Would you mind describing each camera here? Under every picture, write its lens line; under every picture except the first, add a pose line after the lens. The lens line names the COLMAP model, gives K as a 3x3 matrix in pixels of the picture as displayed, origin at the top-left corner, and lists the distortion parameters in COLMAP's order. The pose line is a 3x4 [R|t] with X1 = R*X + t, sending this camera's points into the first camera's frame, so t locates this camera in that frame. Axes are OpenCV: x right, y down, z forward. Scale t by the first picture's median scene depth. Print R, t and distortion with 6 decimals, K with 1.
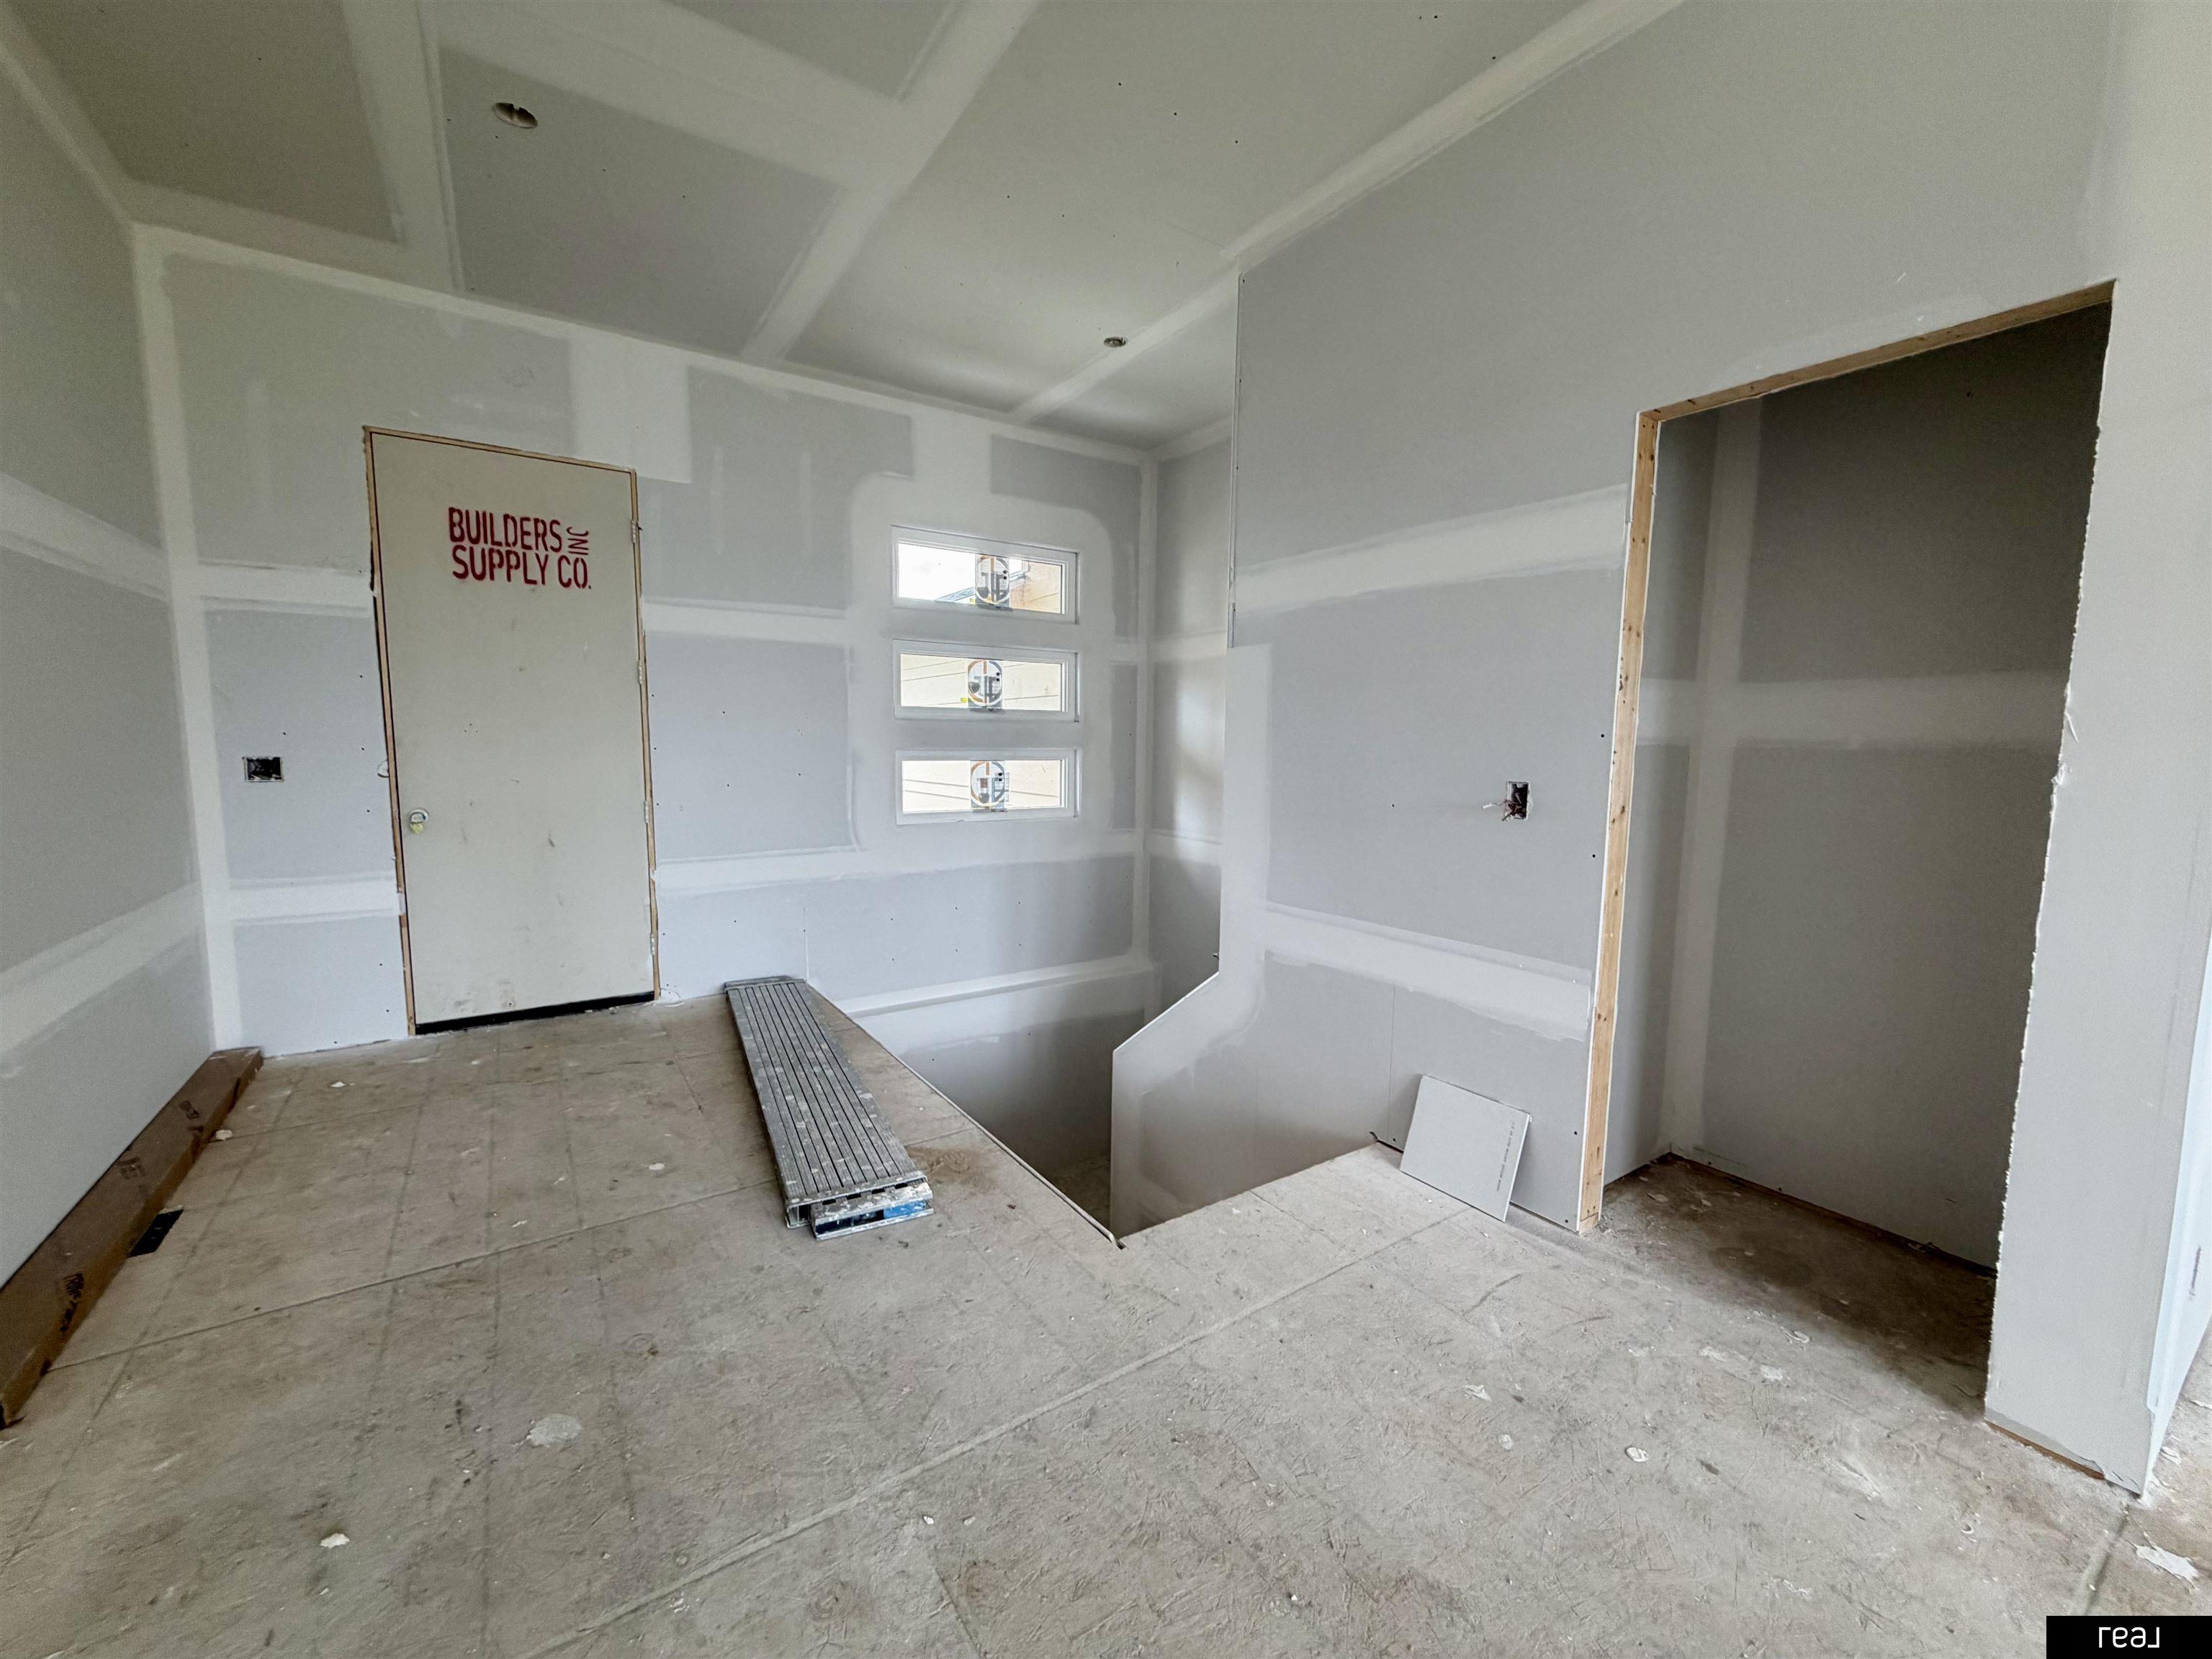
lens RADIAL K [[885.5, 0, 1108.2], [0, 885.5, 846.2], [0, 0, 1]] dist [0.003113, -0.001522]
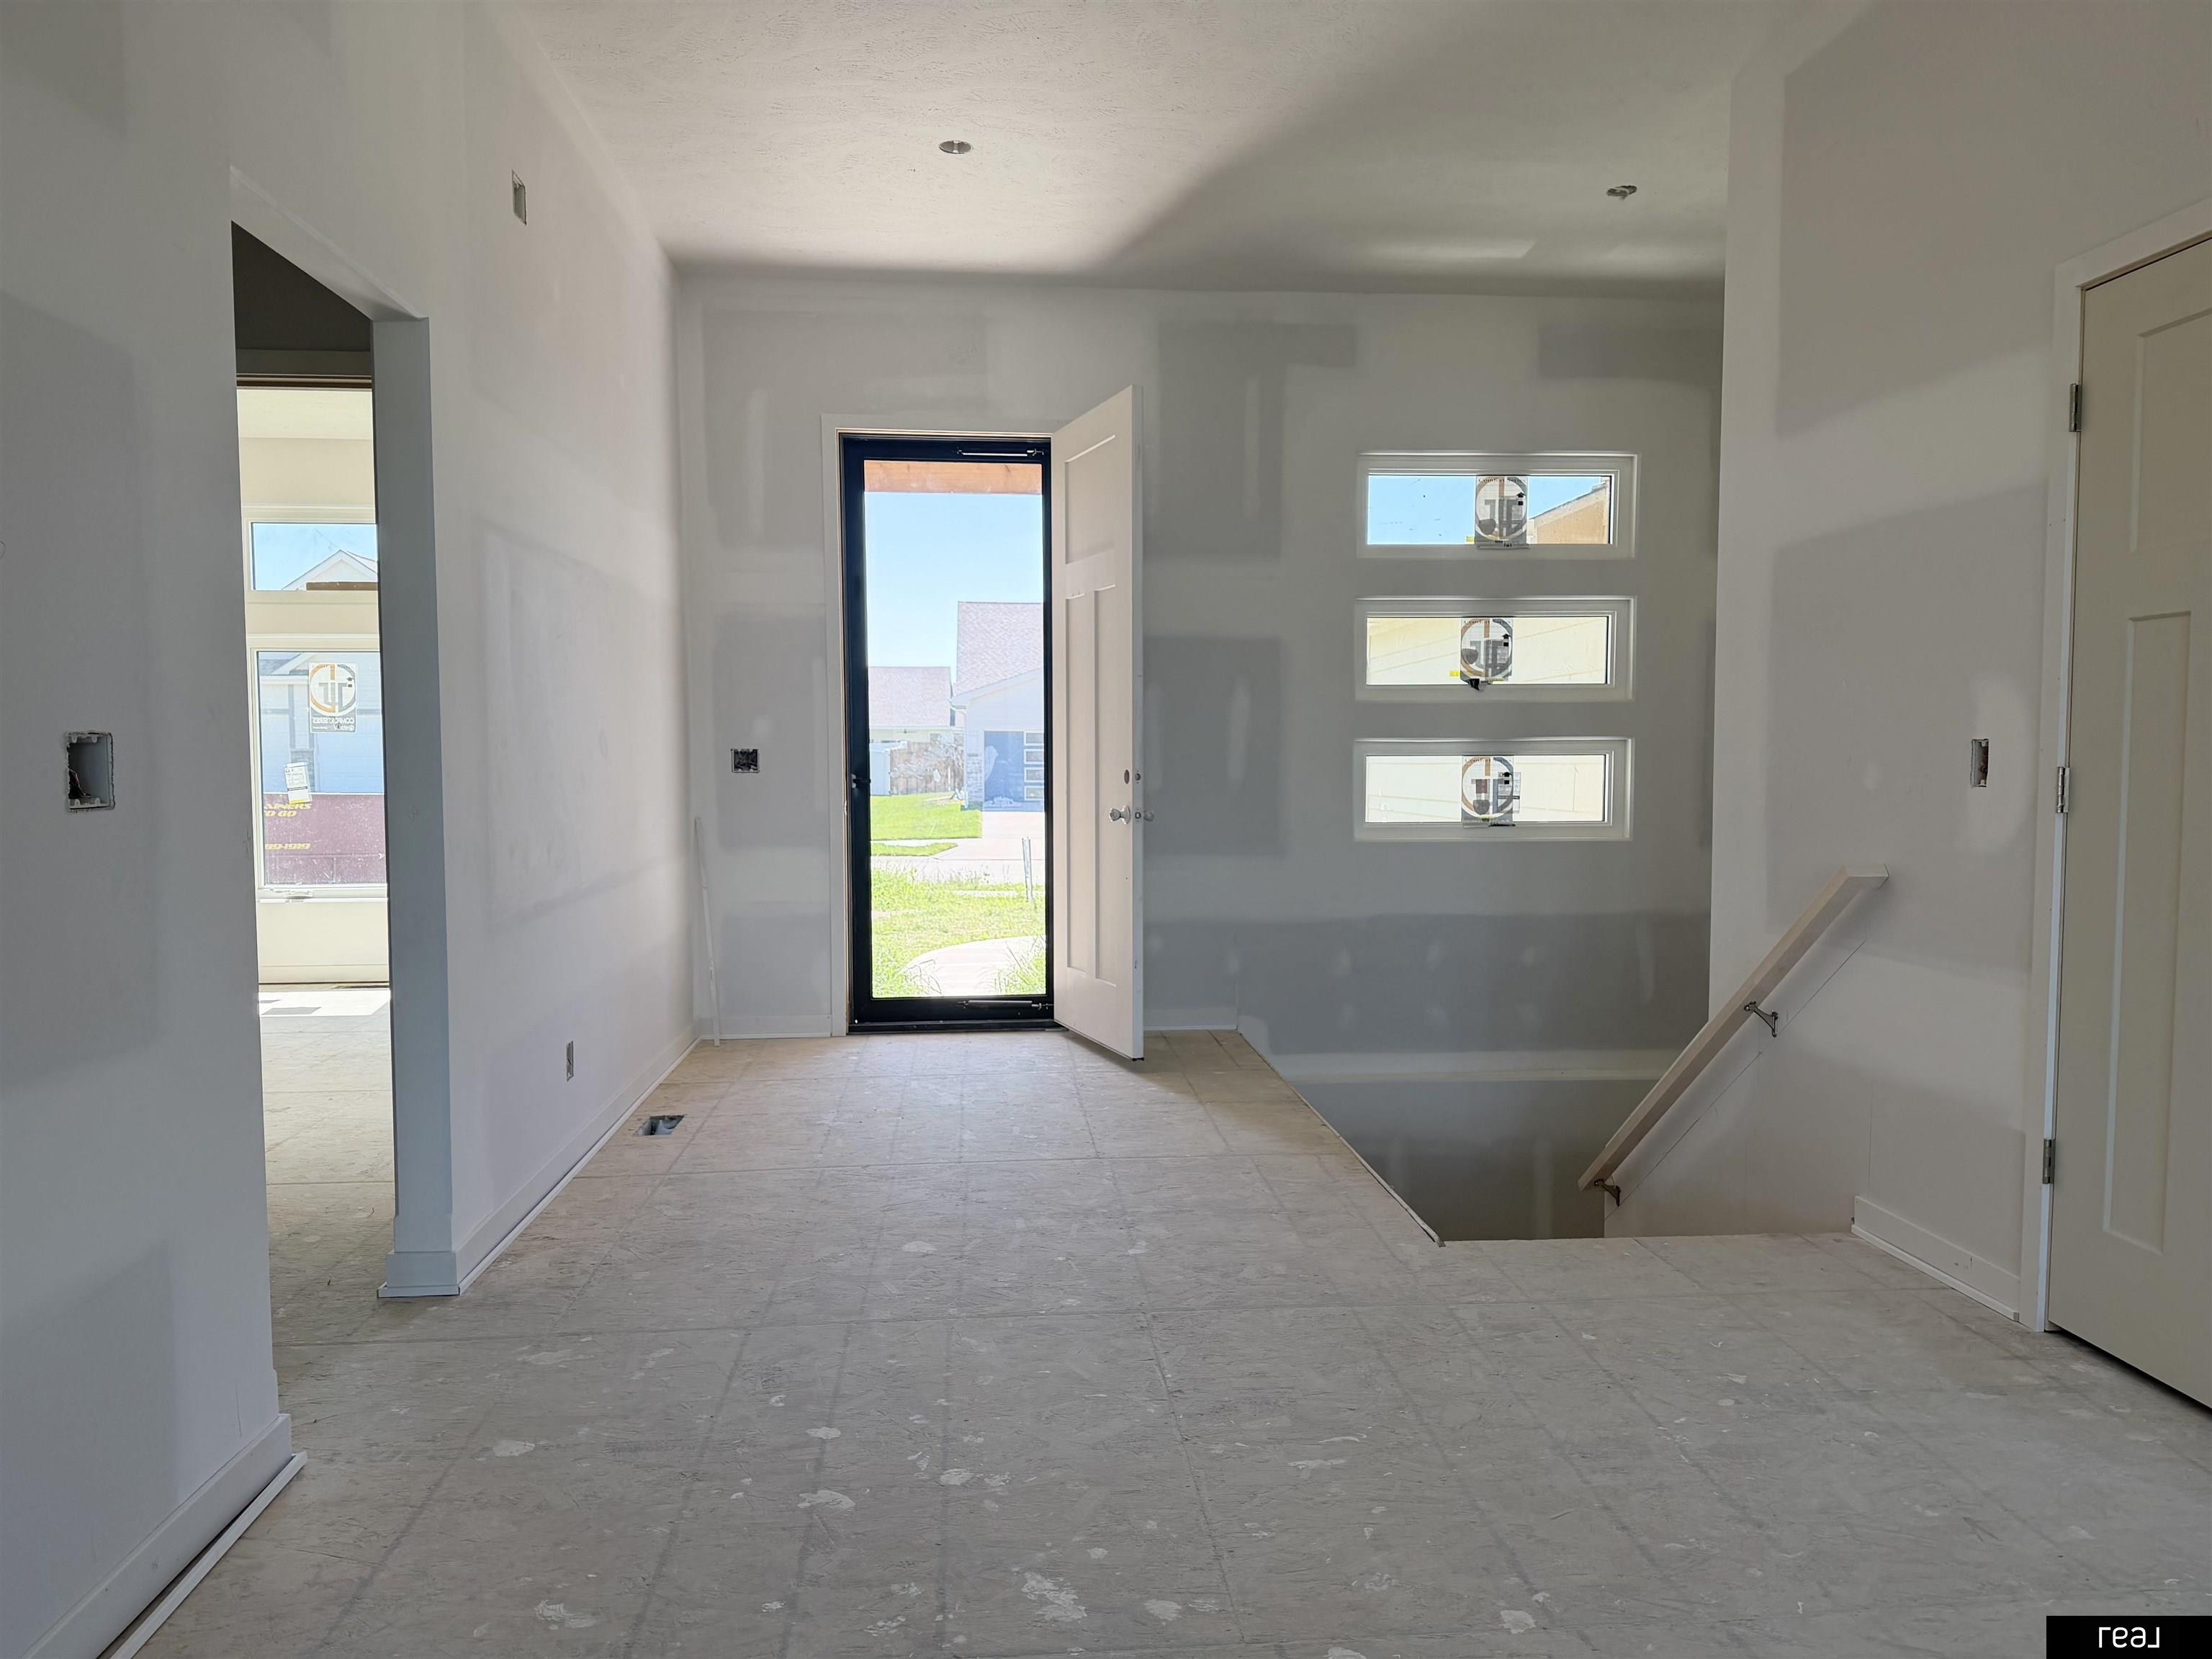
lens RADIAL K [[1560.4, 0, 1131.0], [0, 1560.4, 881.0], [0, 0, 1]] dist [0.092594, -0.018278]
pose [[0.881660, 0.025184, -0.471213, 0.223015], [-0.044886, 0.998523, -0.030617, 0.061184], [0.469746, 0.048145, 0.881488, -0.280732]]
